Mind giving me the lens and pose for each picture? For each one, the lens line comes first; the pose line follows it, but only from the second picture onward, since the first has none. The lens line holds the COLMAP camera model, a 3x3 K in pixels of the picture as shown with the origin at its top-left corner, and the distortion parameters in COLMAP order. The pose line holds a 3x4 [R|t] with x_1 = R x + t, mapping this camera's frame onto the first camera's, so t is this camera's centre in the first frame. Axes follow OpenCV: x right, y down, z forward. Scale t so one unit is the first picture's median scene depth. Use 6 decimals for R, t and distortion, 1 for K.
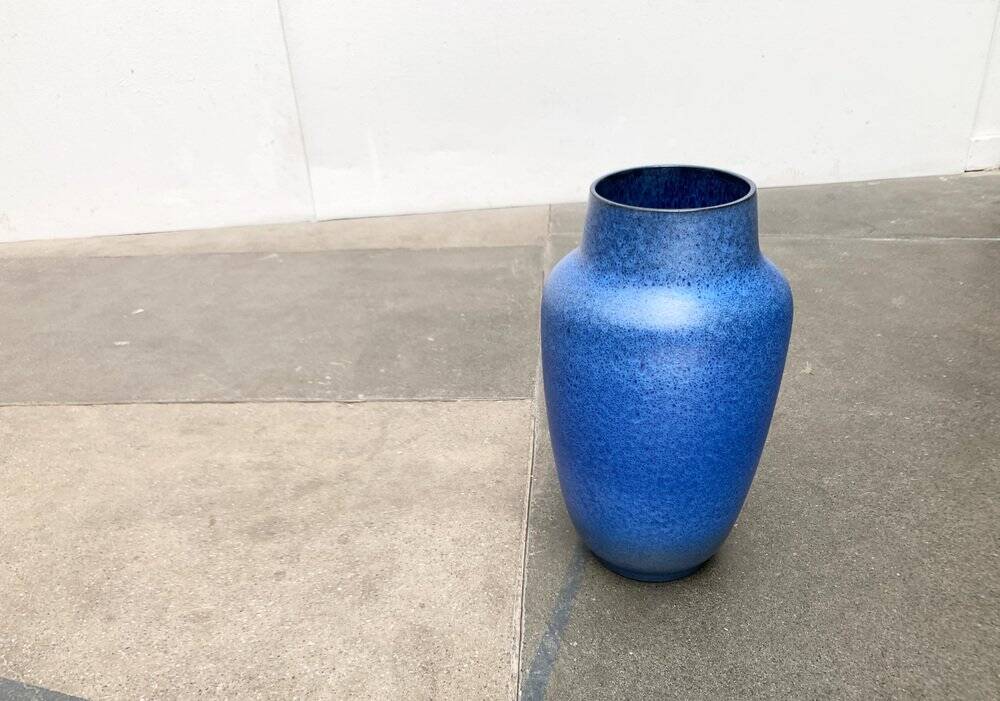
lens RADIAL K [[841.4, 0, 498.5], [0, 841.4, 385.8], [0, 0, 1]] dist [0.023038, -0.015686]
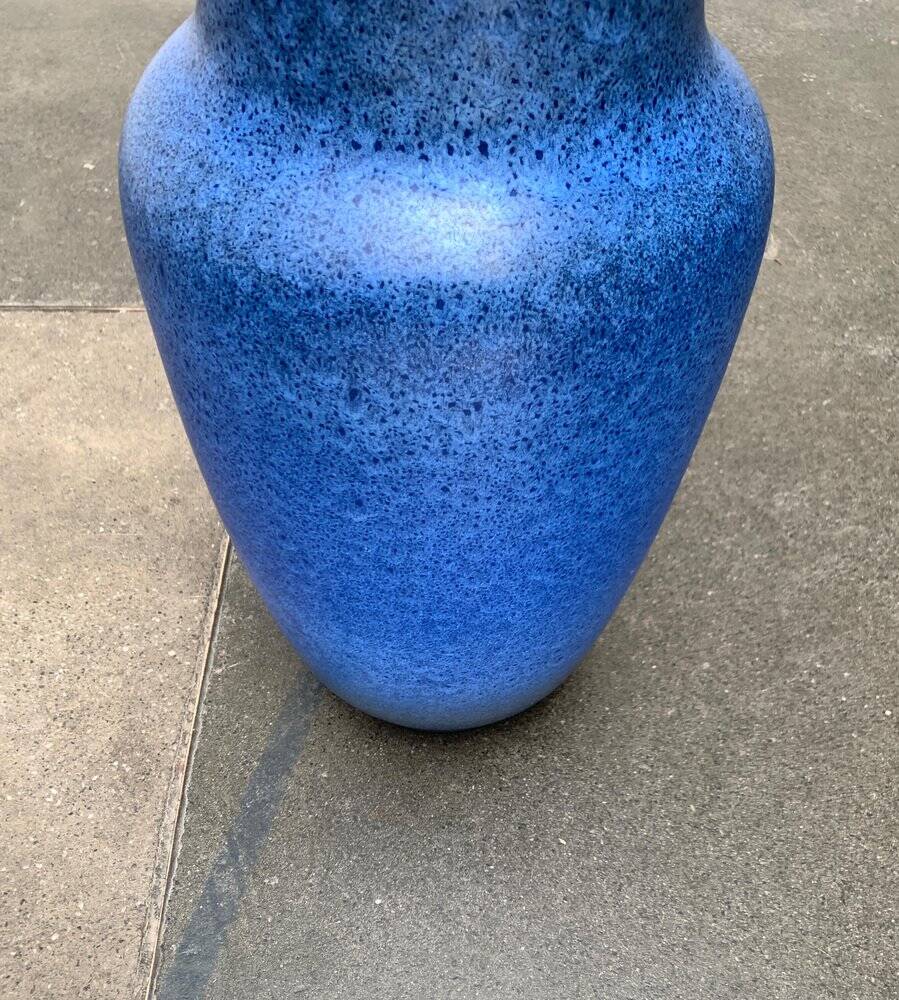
lens RADIAL K [[1009.3, 0, 458.4], [0, 1009.3, 611.3], [0, 0, 1]] dist [0.059295, 0.000000]
pose [[0.995937, -0.020354, 0.087722, 0.140103], [-0.015705, 0.919935, 0.391757, -0.087267], [-0.088673, -0.391543, 0.915877, 0.444166]]
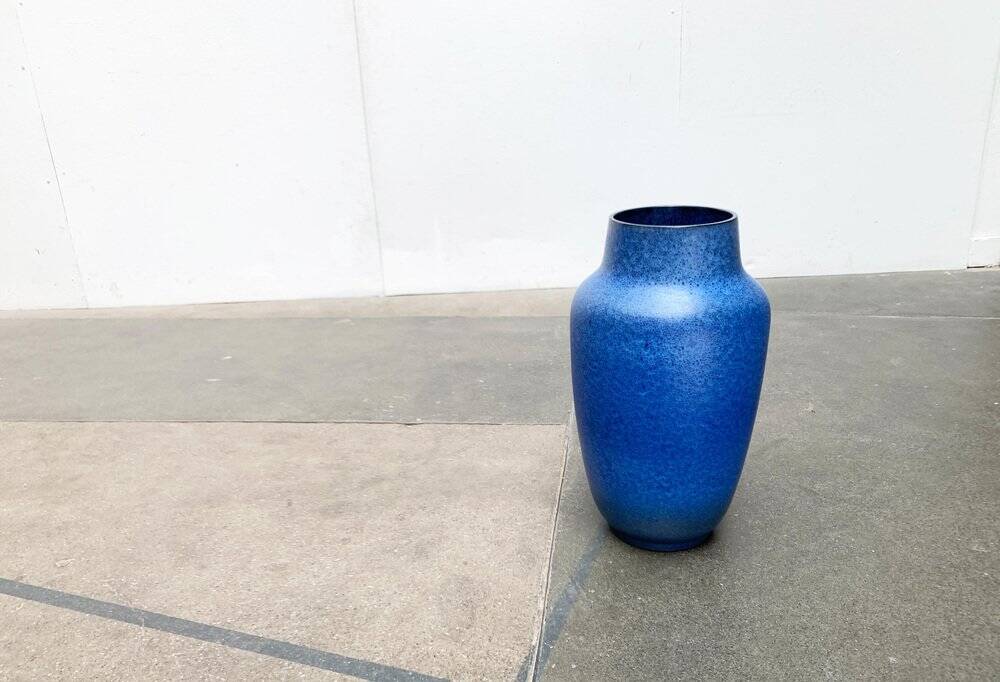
lens RADIAL K [[841.1, 0, 522.3], [0, 841.1, 371.5], [0, 0, 1]] dist [0.037864, -0.031571]
pose [[0.999047, 0.027587, -0.033818, 0.021667], [-0.032700, 0.986348, -0.161397, 0.180588], [0.028903, 0.162349, 0.986310, -0.203782]]
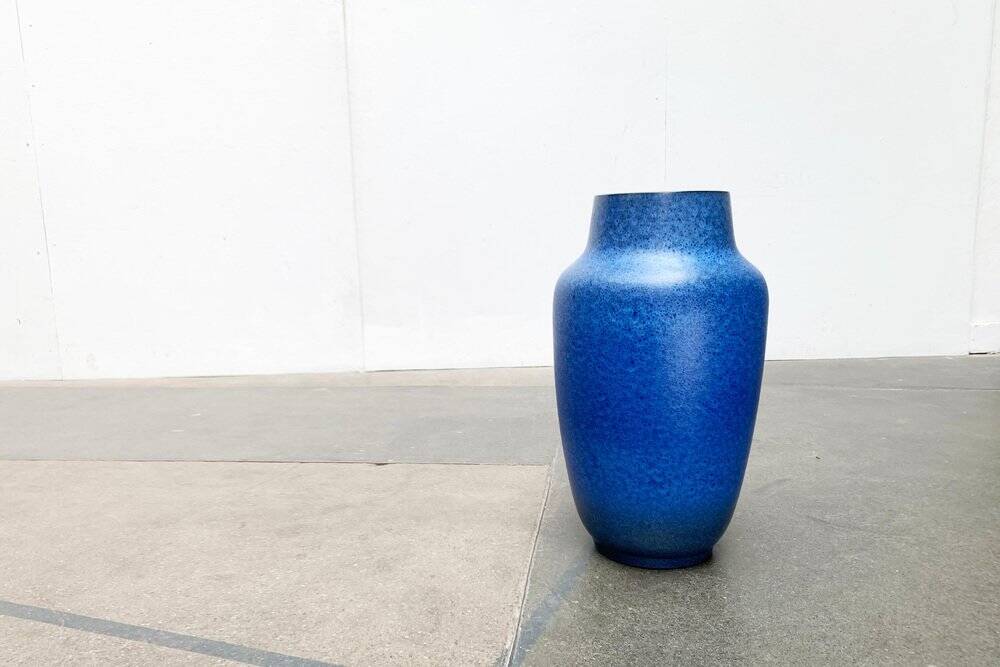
lens RADIAL K [[851.8, 0, 490.1], [0, 851.8, 359.0], [0, 0, 1]] dist [0.011009, 0.009525]
pose [[0.997344, 0.037213, -0.062604, 0.036609], [-0.056632, 0.936750, -0.345386, 0.363238], [0.045792, 0.348015, 0.936370, -0.078873]]
